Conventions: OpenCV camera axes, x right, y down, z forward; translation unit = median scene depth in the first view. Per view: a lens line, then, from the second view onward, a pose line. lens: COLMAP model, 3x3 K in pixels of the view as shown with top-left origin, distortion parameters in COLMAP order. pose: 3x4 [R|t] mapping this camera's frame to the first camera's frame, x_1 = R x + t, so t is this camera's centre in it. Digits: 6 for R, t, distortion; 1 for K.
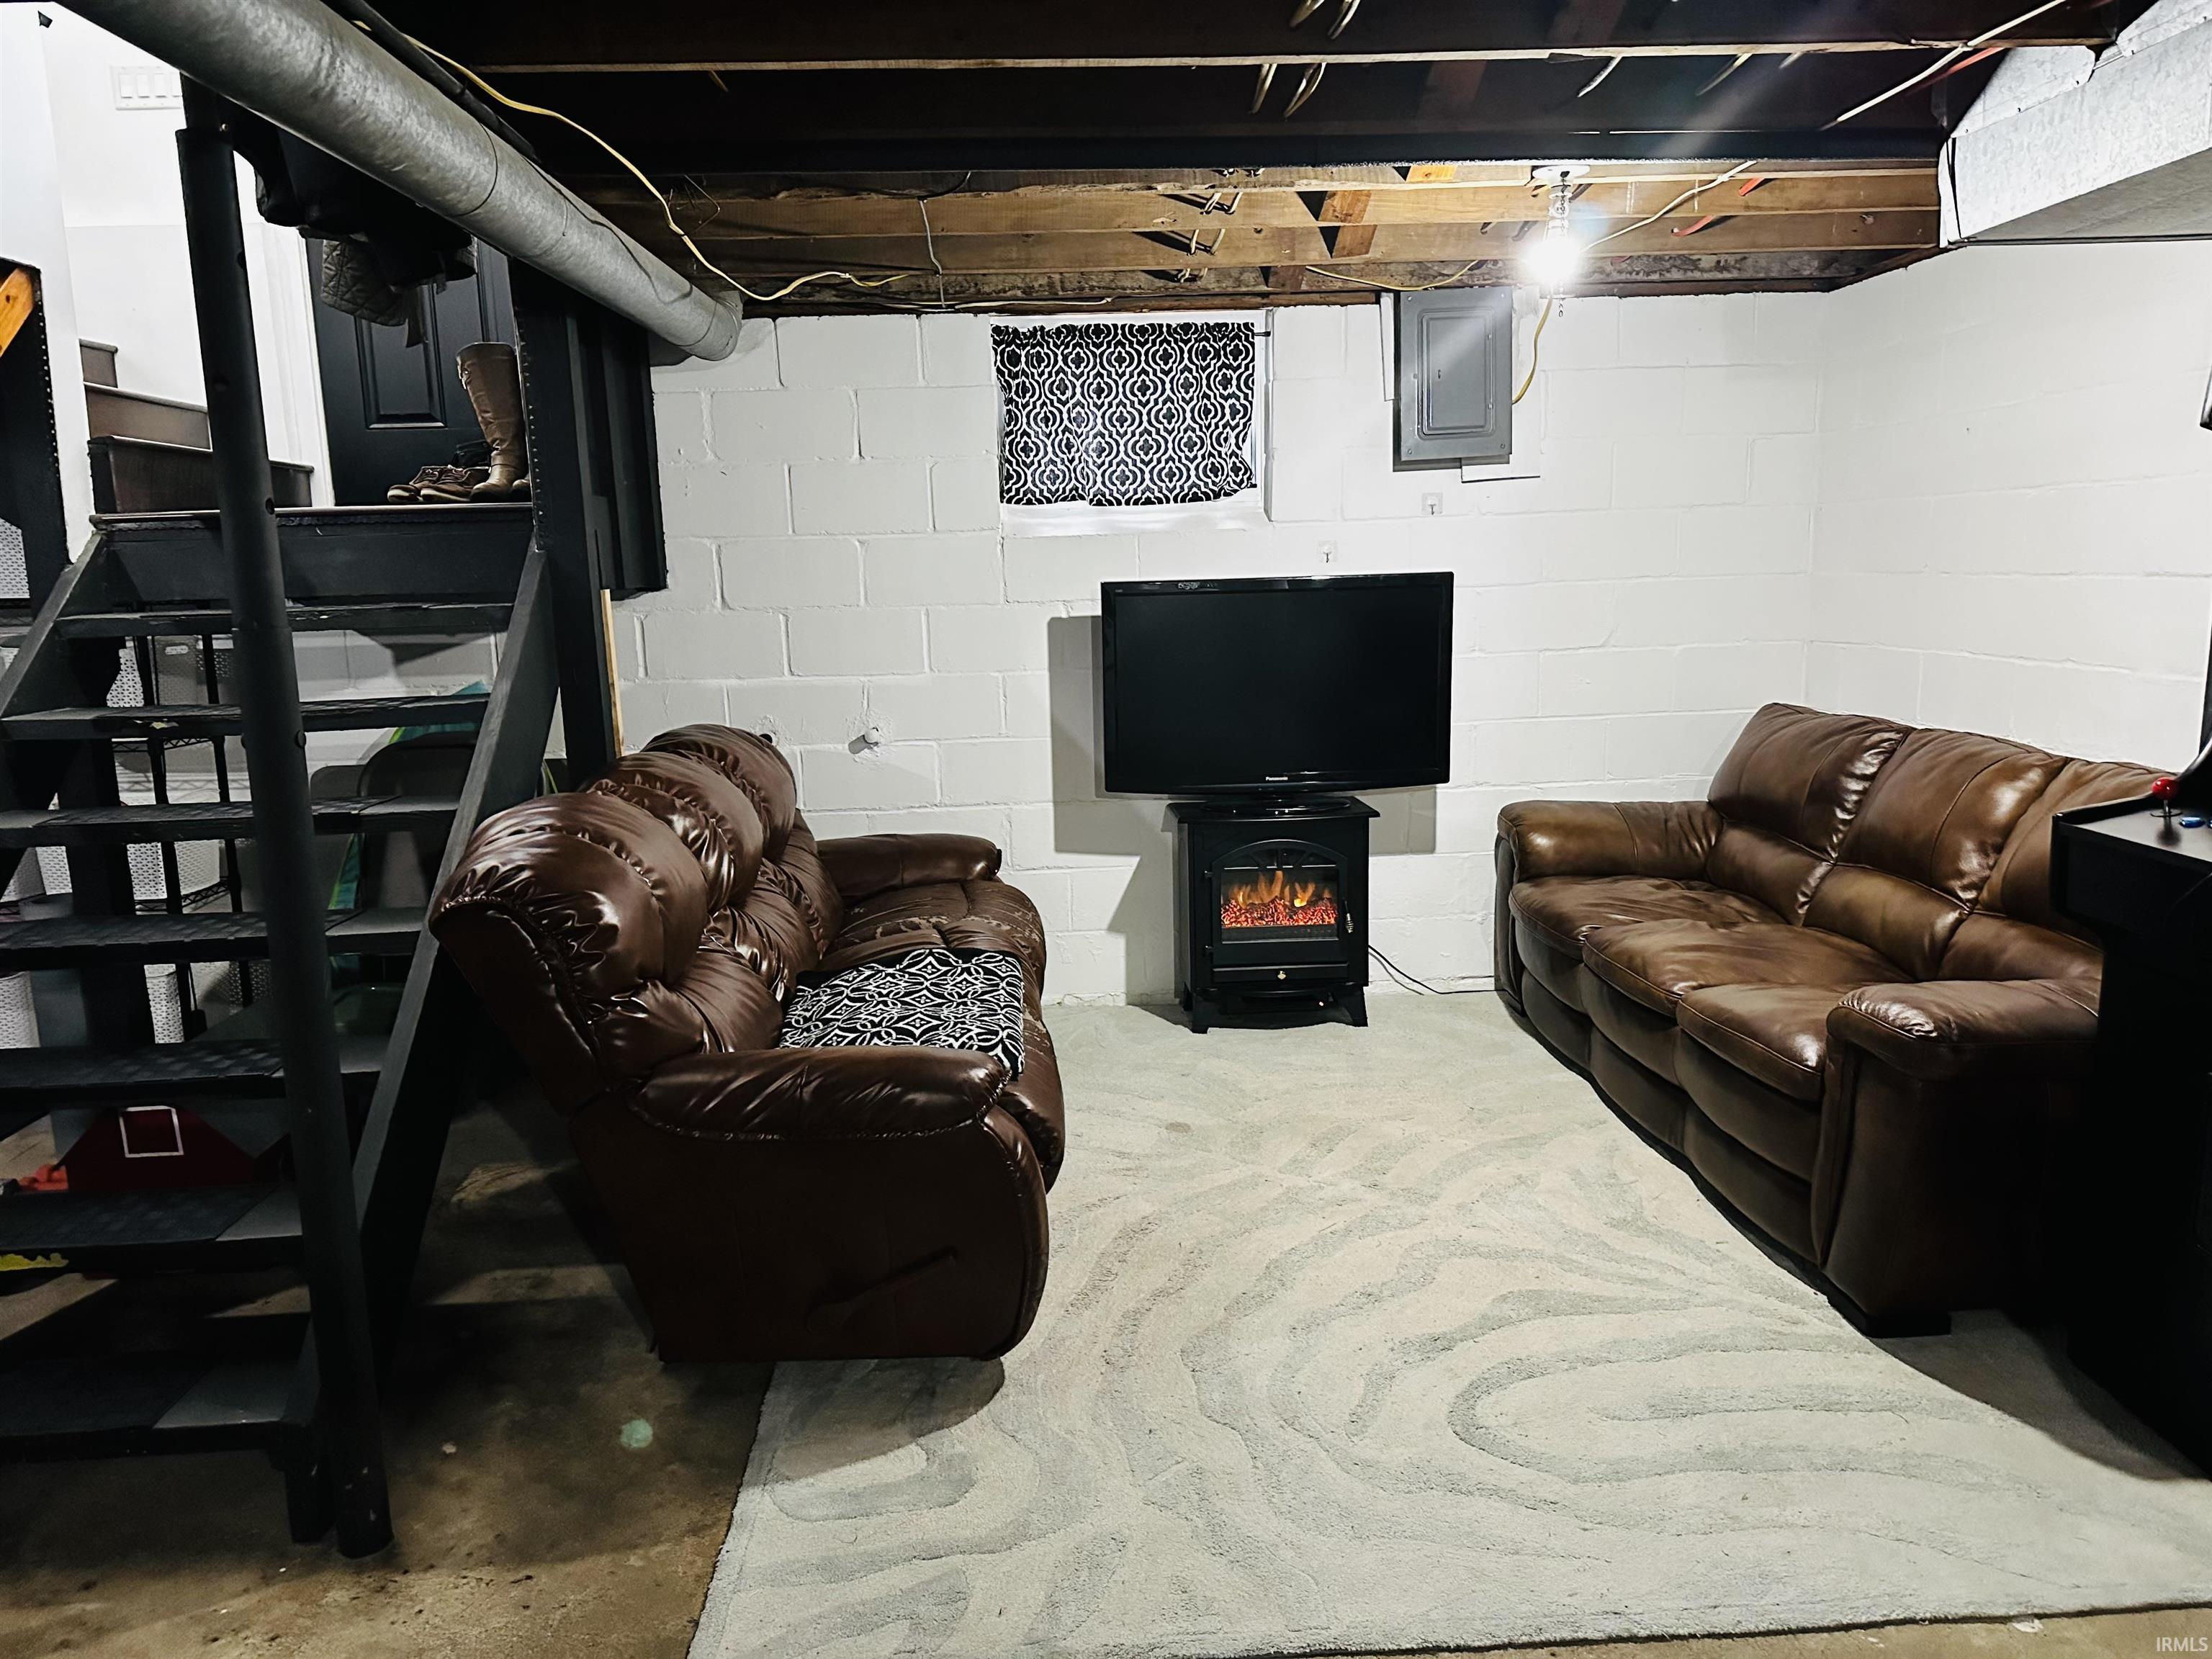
lens RADIAL K [[1538.6, 0, 1033.0], [0, 1538.6, 839.7], [0, 0, 1]] dist [0.081561, -0.097206]
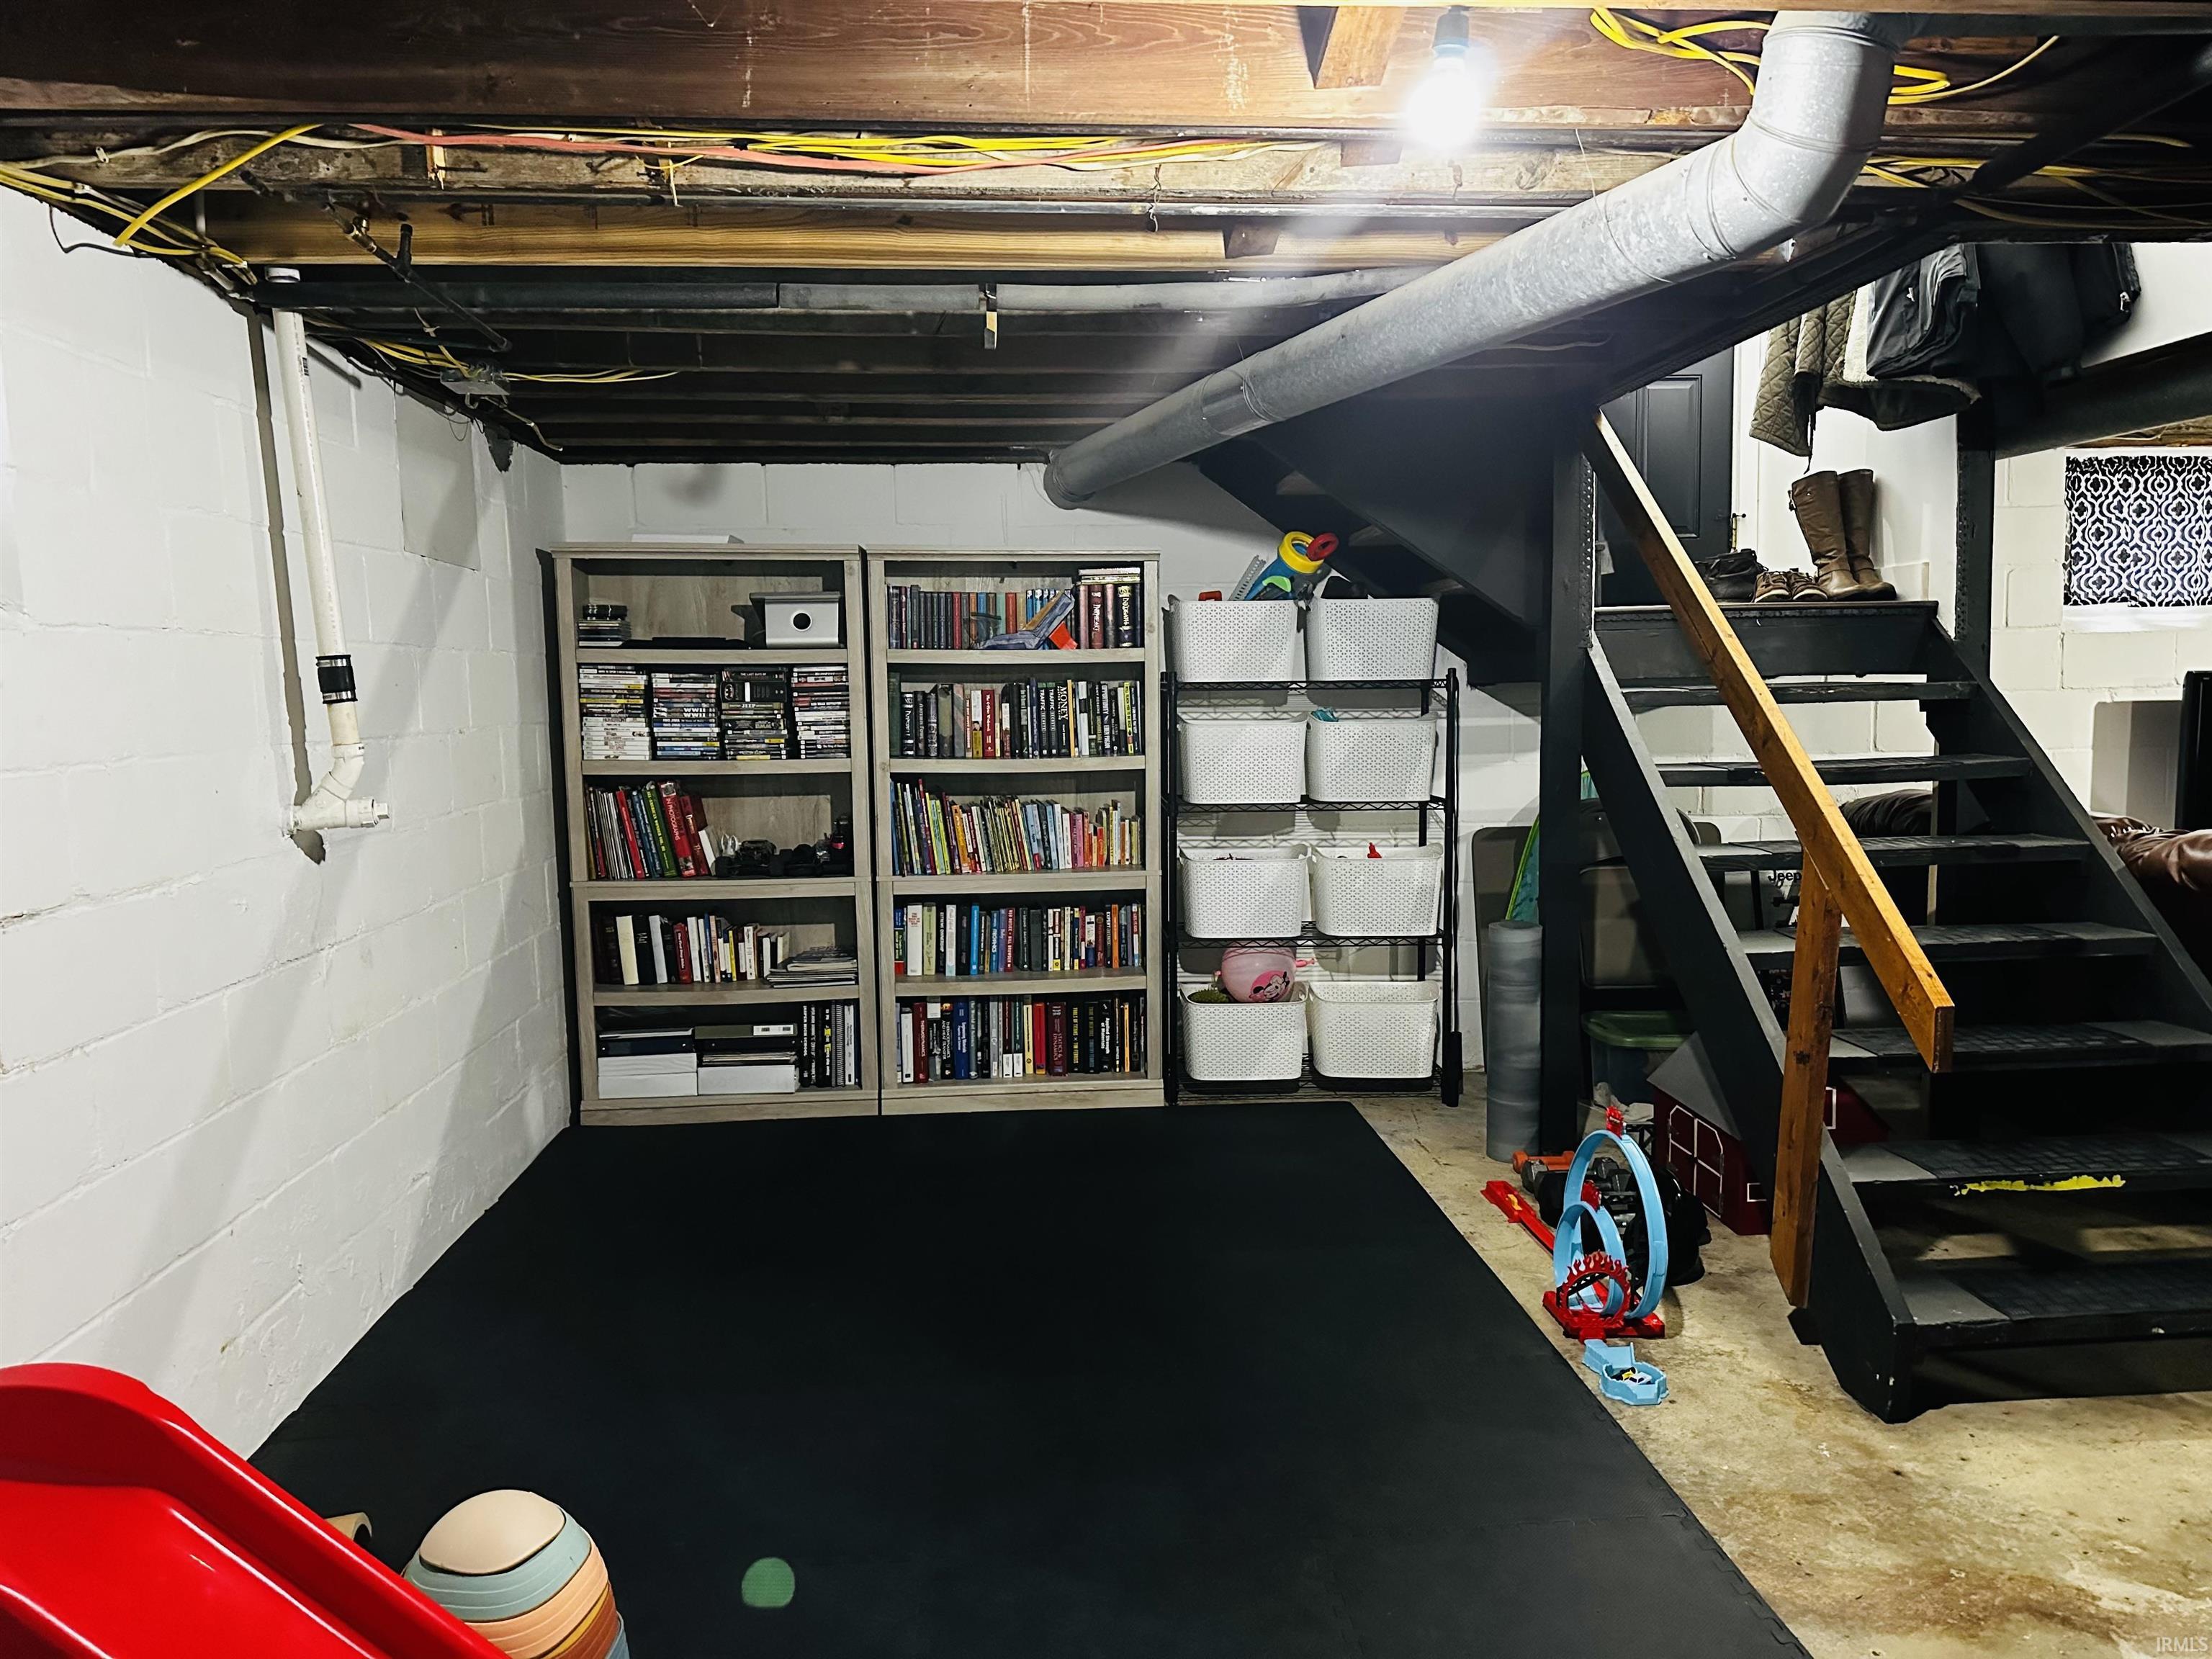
lens RADIAL K [[1546.2, 0, 1094.5], [0, 1546.2, 816.6], [0, 0, 1]] dist [0.132661, -0.112251]
pose [[0.998852, 0.005131, 0.047629, -0.844908], [-0.000851, 0.995990, -0.089457, 0.052213], [-0.047897, 0.089314, 0.994851, -0.155819]]
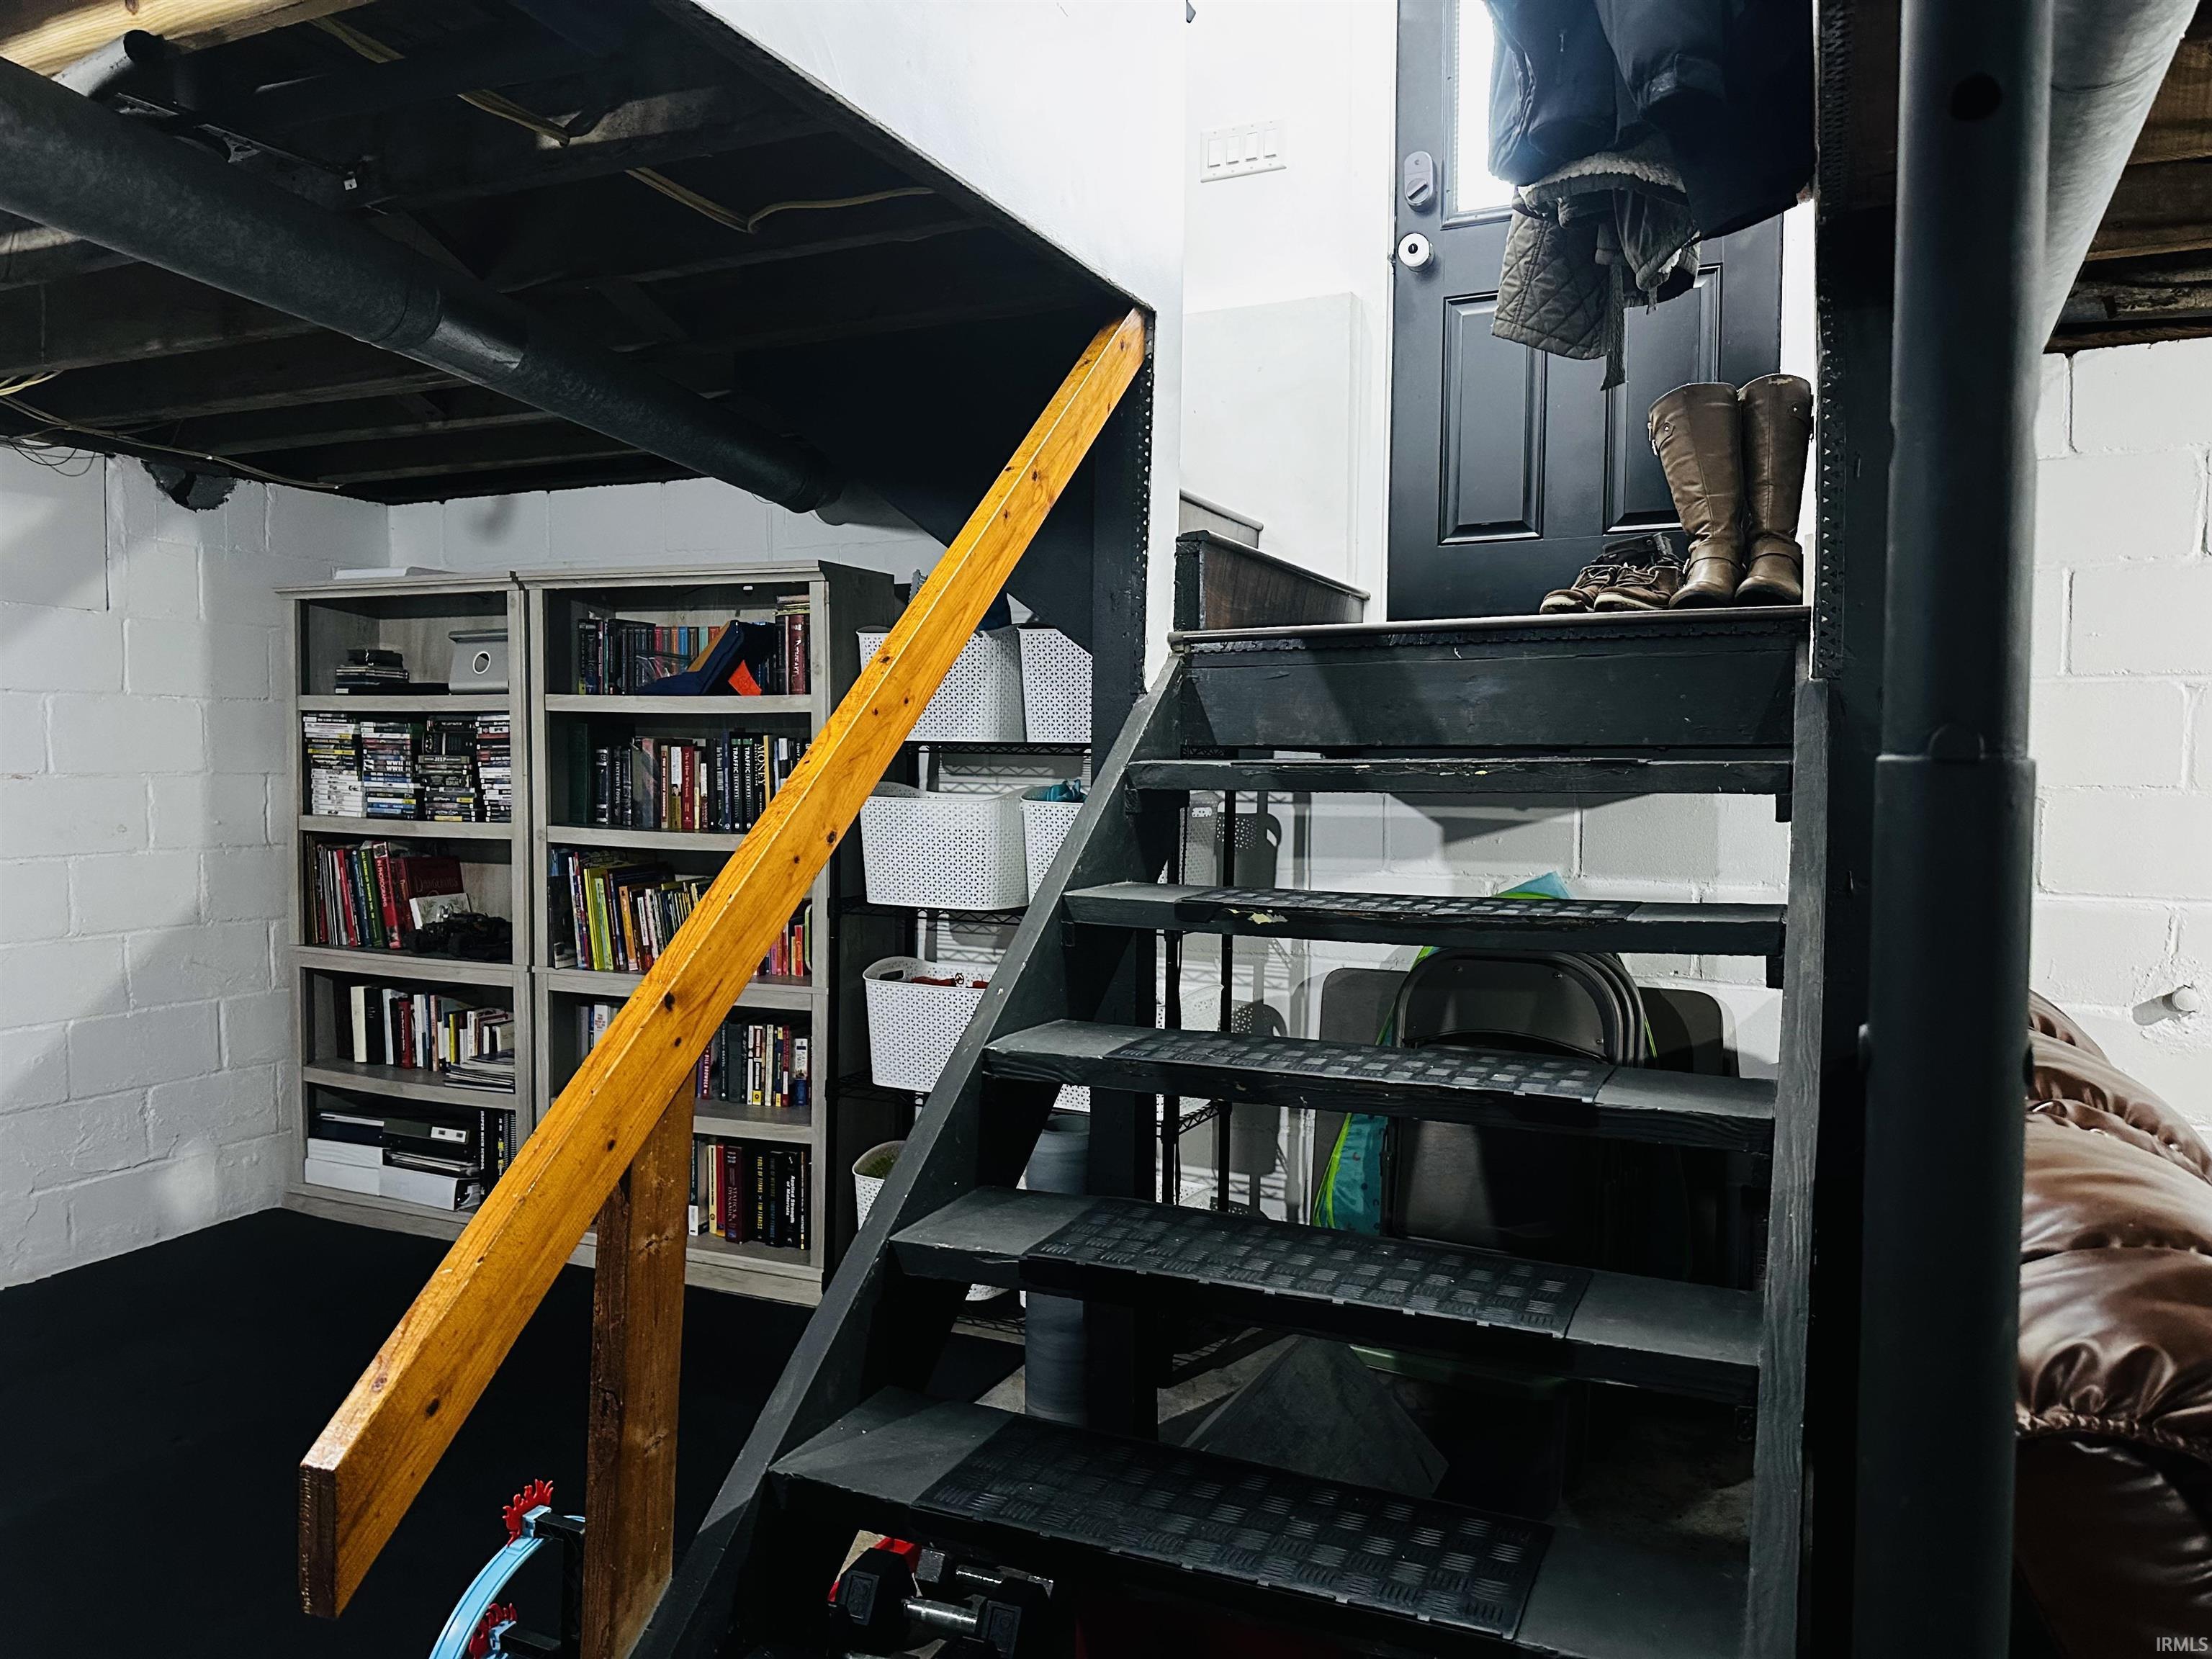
lens RADIAL K [[1546.2, 0, 1094.5], [0, 1546.2, 816.6], [0, 0, 1]] dist [0.132661, -0.112251]
pose [[0.889983, 0.046496, -0.453617, -0.230660], [-0.106927, 0.988331, -0.108483, -0.026089], [0.443280, 0.145051, 0.884569, 0.262162]]
